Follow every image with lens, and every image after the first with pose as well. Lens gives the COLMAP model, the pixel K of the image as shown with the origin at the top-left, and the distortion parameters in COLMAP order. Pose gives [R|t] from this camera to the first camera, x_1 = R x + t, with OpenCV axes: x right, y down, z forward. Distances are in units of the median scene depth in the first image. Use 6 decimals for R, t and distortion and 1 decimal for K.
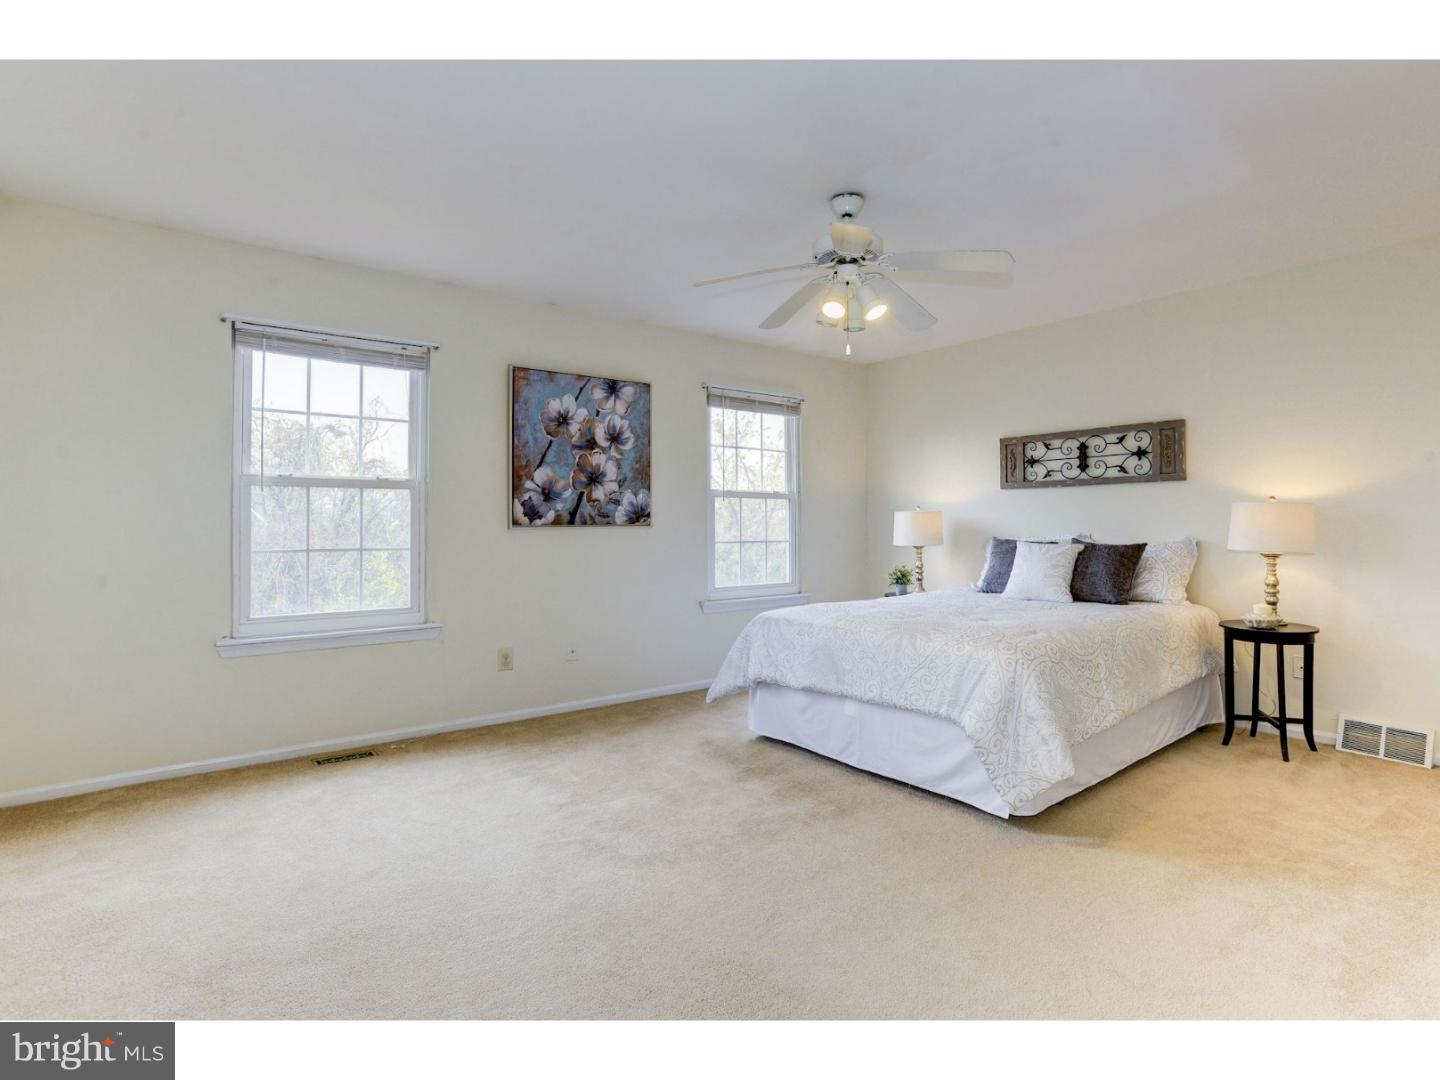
lens RADIAL K [[699.2, 0, 720.3], [0, 699.2, 501.8], [0, 0, 1]] dist [-0.069065, 0.000206]
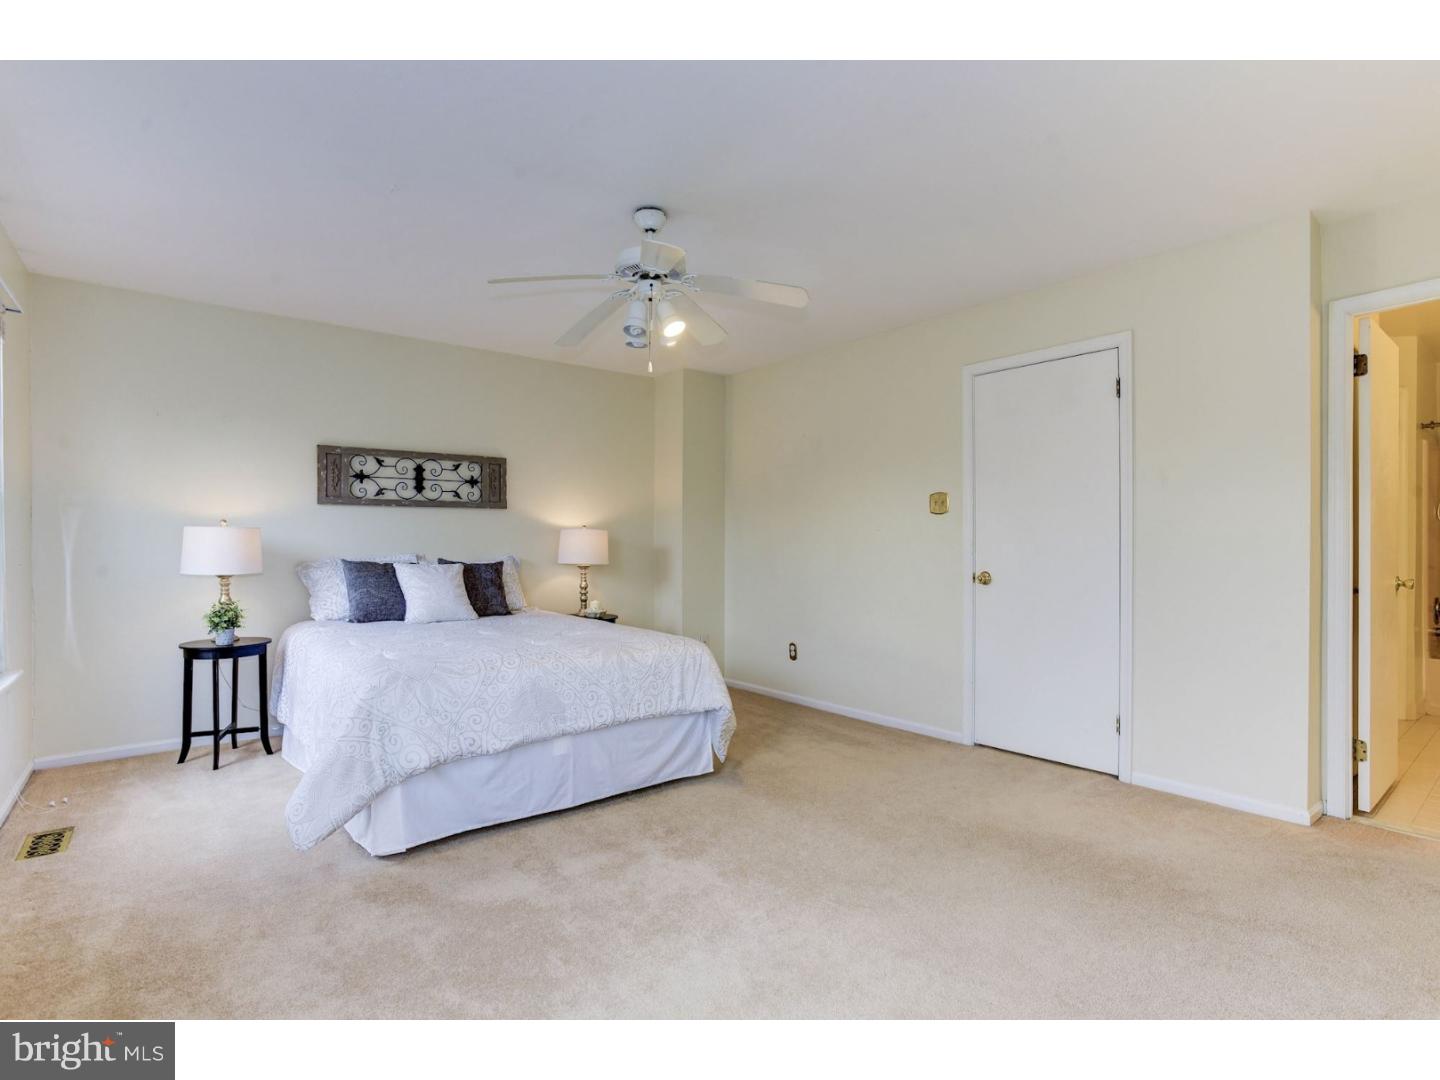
lens RADIAL K [[695.6, 0, 720.0], [0, 695.6, 540.0], [0, 0, 1]] dist [-0.111418, -0.000632]
pose [[-0.038624, 0.007376, 0.999227, -0.504737], [-0.033068, 0.999416, -0.008656, 0.020127], [-0.998707, -0.033377, -0.038357, 0.591804]]
